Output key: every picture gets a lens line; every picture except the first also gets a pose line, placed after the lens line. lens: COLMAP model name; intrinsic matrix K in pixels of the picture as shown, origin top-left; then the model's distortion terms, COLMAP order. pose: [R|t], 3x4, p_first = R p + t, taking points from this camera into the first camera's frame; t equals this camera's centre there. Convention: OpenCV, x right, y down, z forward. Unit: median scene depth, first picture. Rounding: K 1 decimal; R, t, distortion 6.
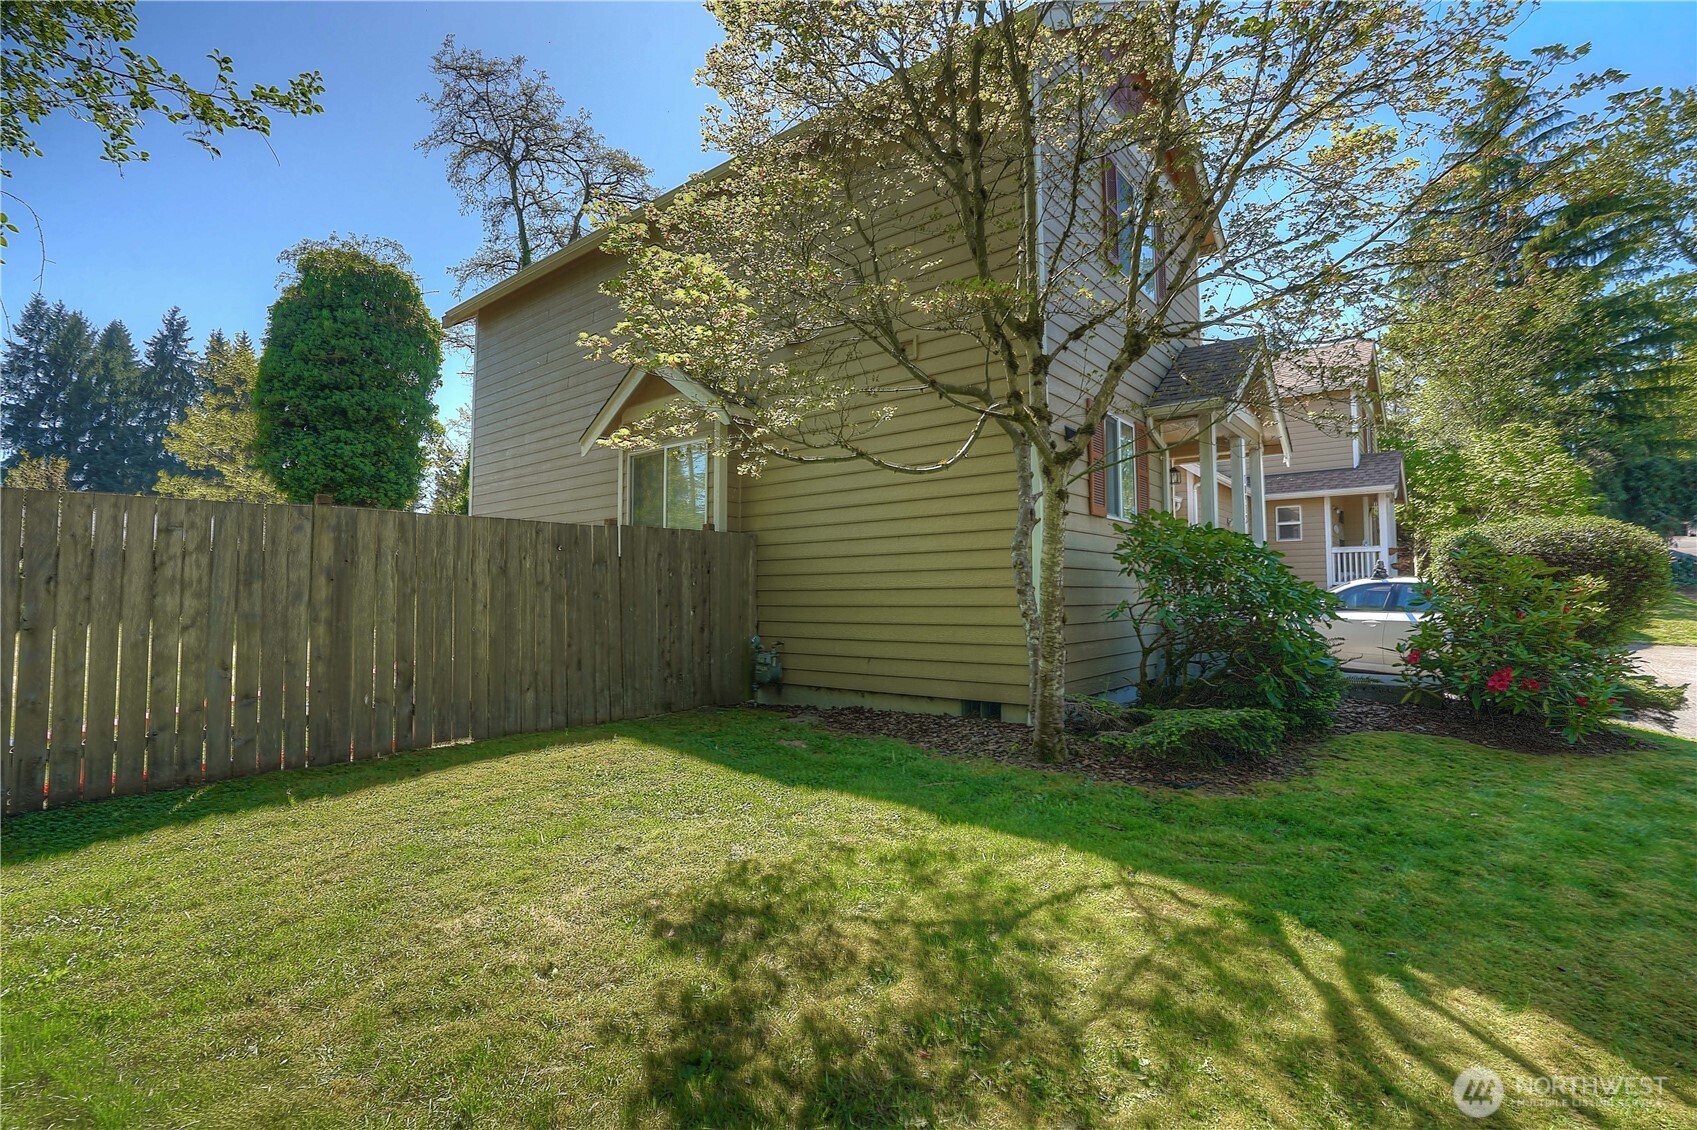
lens RADIAL K [[793.5, 0, 855.9], [0, 793.5, 559.8], [0, 0, 1]] dist [-0.074559, 0.030871]
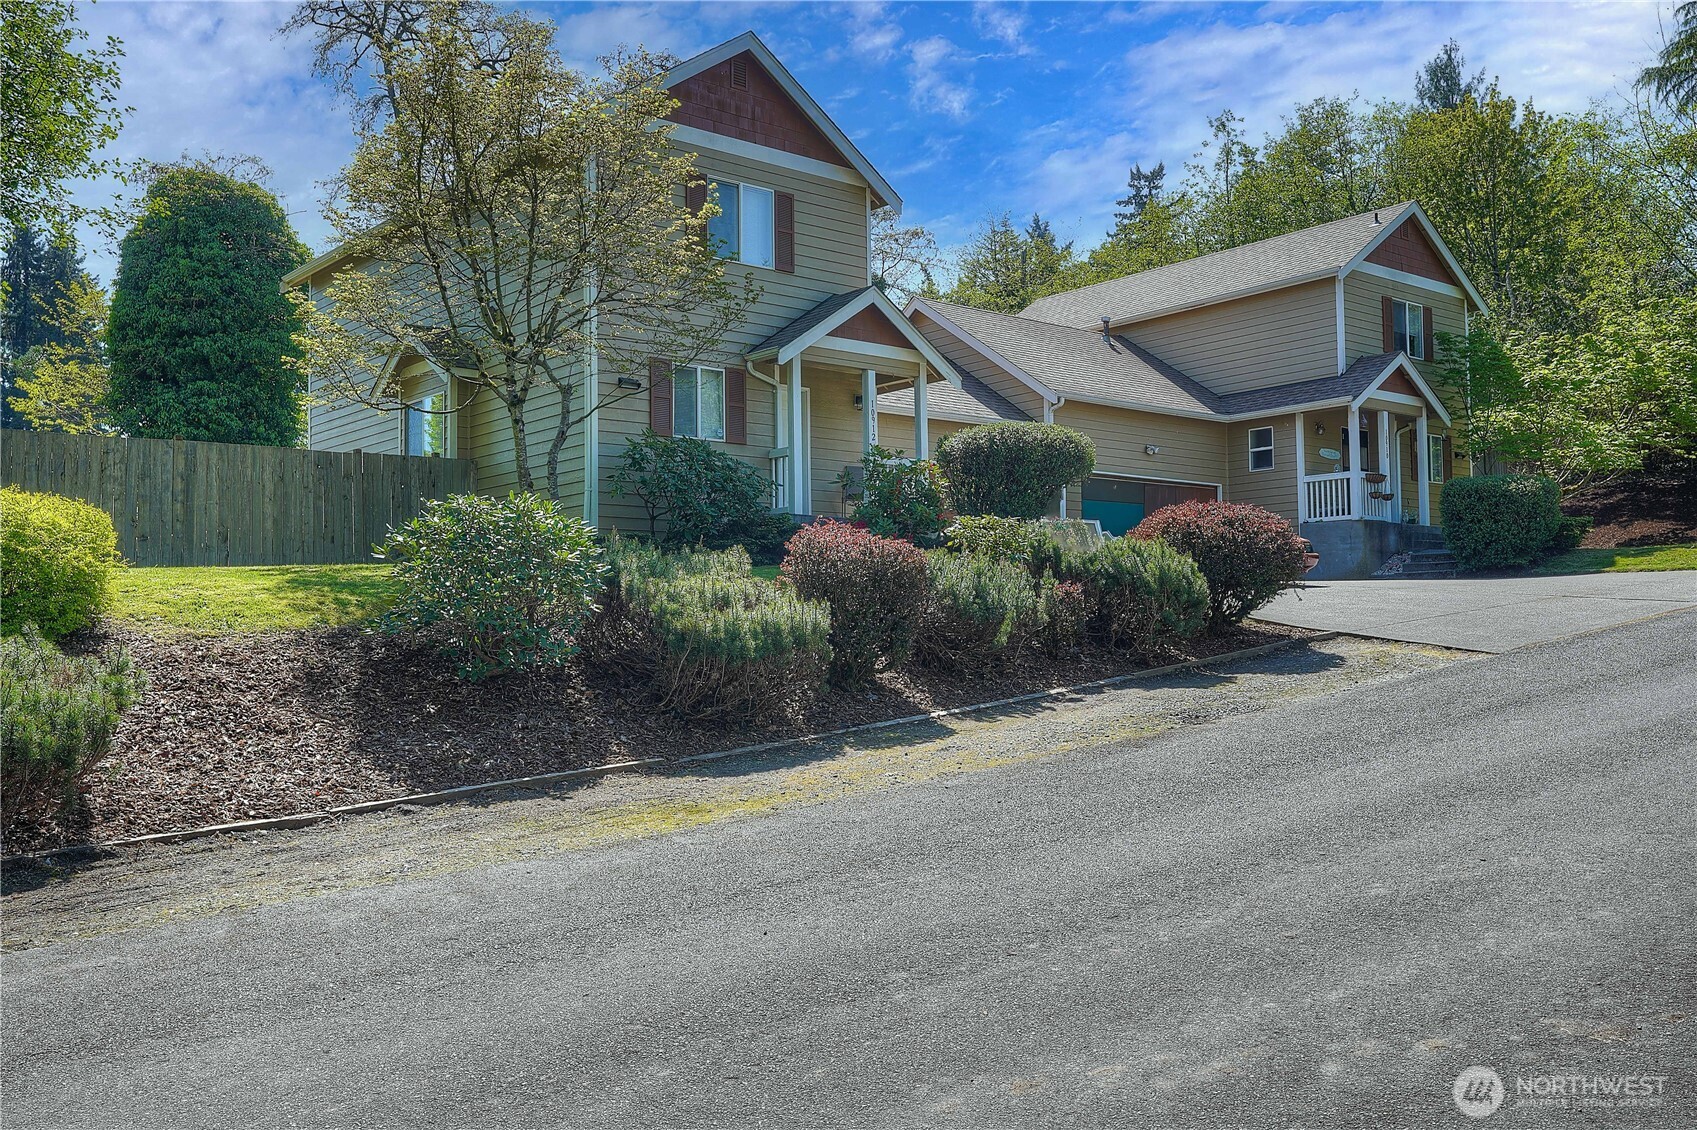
lens RADIAL K [[1511.9, 0, 848.5], [0, 1511.9, 565.0], [0, 0, 1]] dist [0.050687, 0.012188]
pose [[0.980048, -0.020443, -0.197708, 0.402693], [0.018813, 0.999772, -0.010121, 0.073872], [0.197869, 0.006200, 0.980209, -0.571366]]
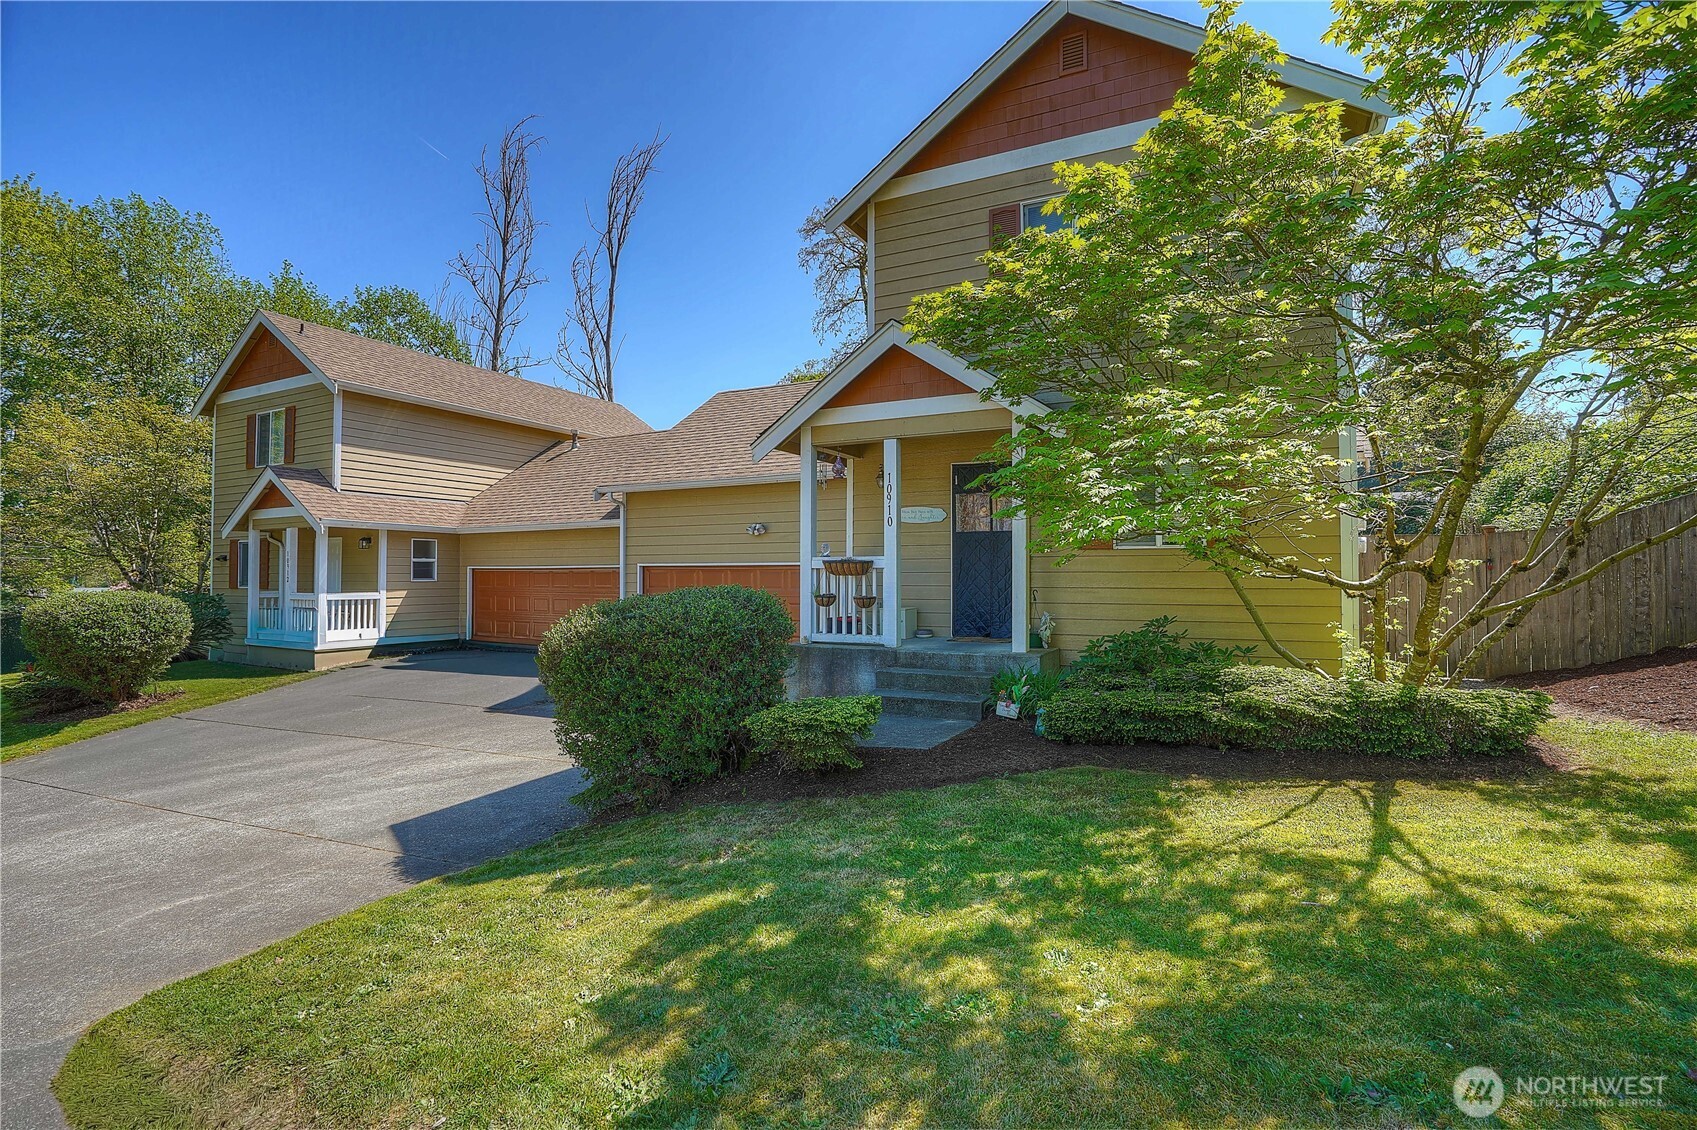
lens RADIAL K [[793.5, 0, 855.9], [0, 793.5, 559.8], [0, 0, 1]] dist [-0.074559, 0.030871]
pose [[0.214161, -0.019679, -0.976600, 0.988064], [0.049945, 0.998710, -0.009172, -0.008982], [0.975521, -0.046813, 0.214867, 0.783119]]
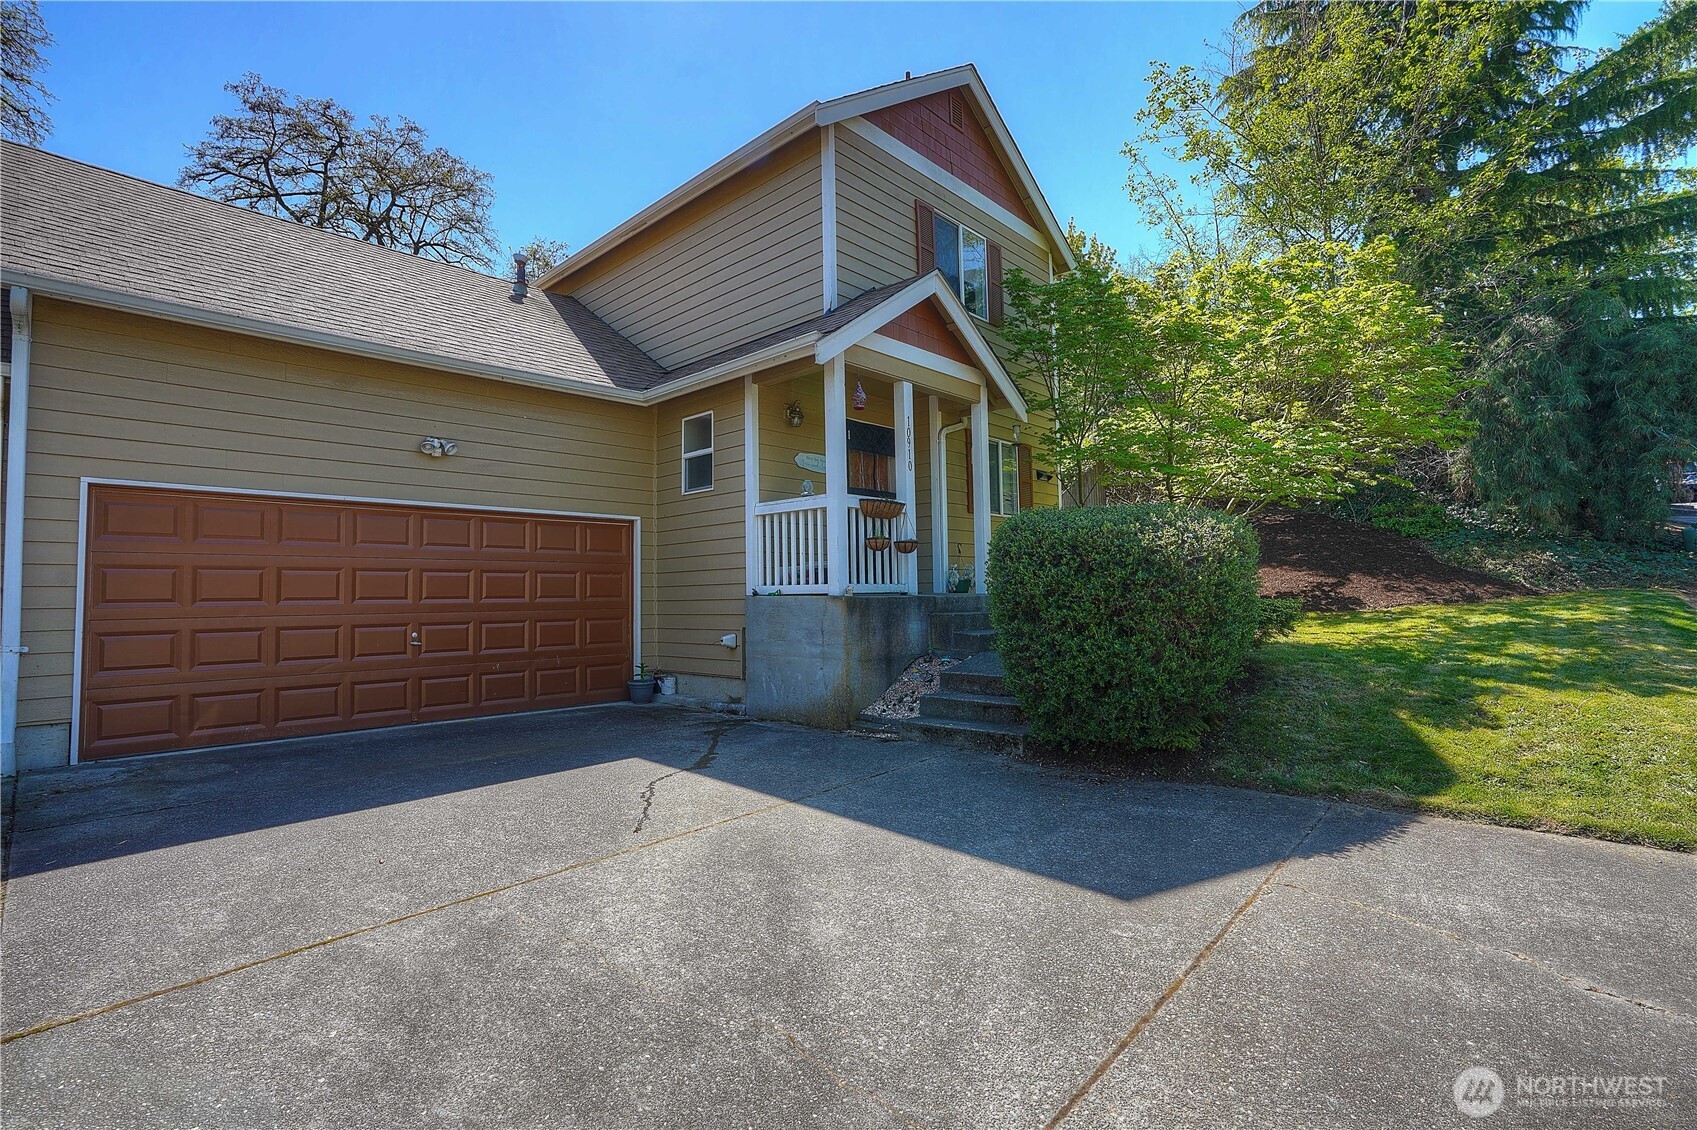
lens RADIAL K [[793.5, 0, 855.9], [0, 793.5, 559.8], [0, 0, 1]] dist [-0.074559, 0.030871]
pose [[0.997802, -0.018598, -0.063599, 0.608701], [0.018949, 0.999808, 0.004922, 0.011998], [0.063495, -0.006116, 0.997963, 0.503542]]
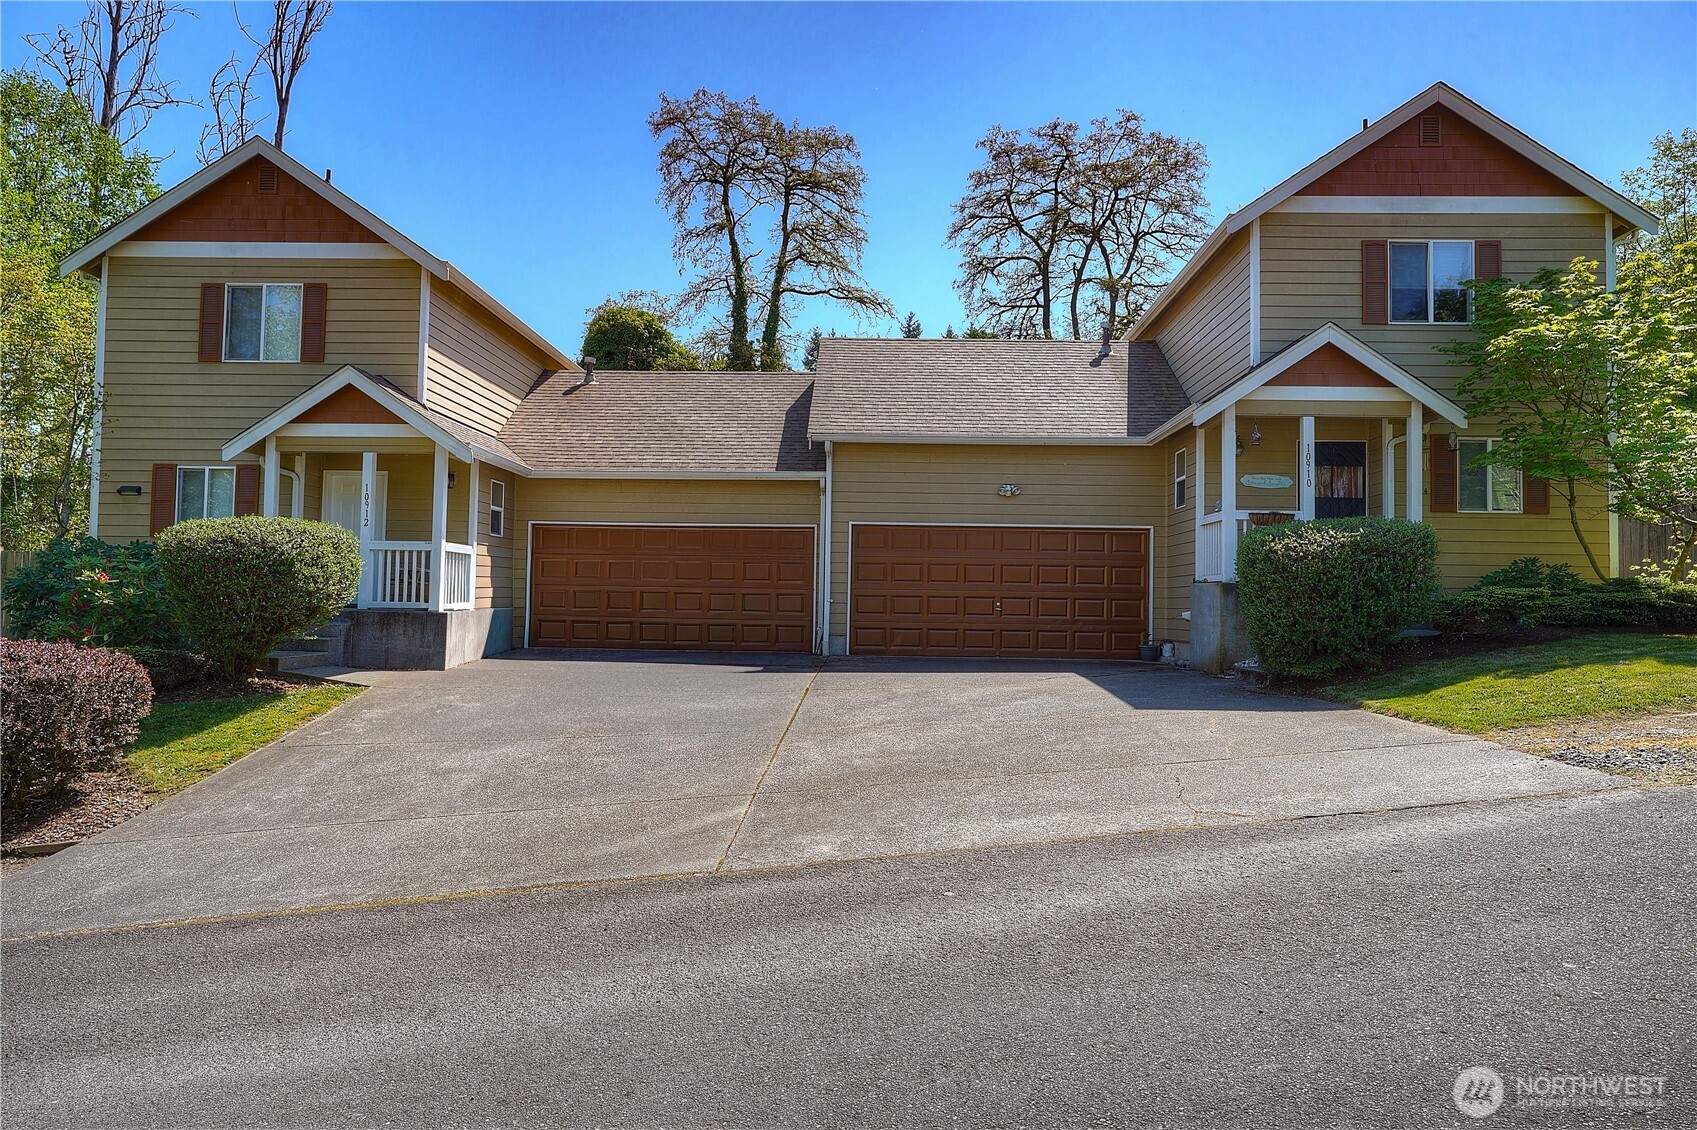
lens RADIAL K [[1098.5, 0, 855.5], [0, 1098.5, 563.5], [0, 0, 1]] dist [-0.005122, 0.005311]
pose [[0.604795, -0.020199, -0.796125, 0.976241], [0.024477, 0.999677, -0.006769, 0.016296], [0.796005, -0.015393, 0.605095, 0.258680]]
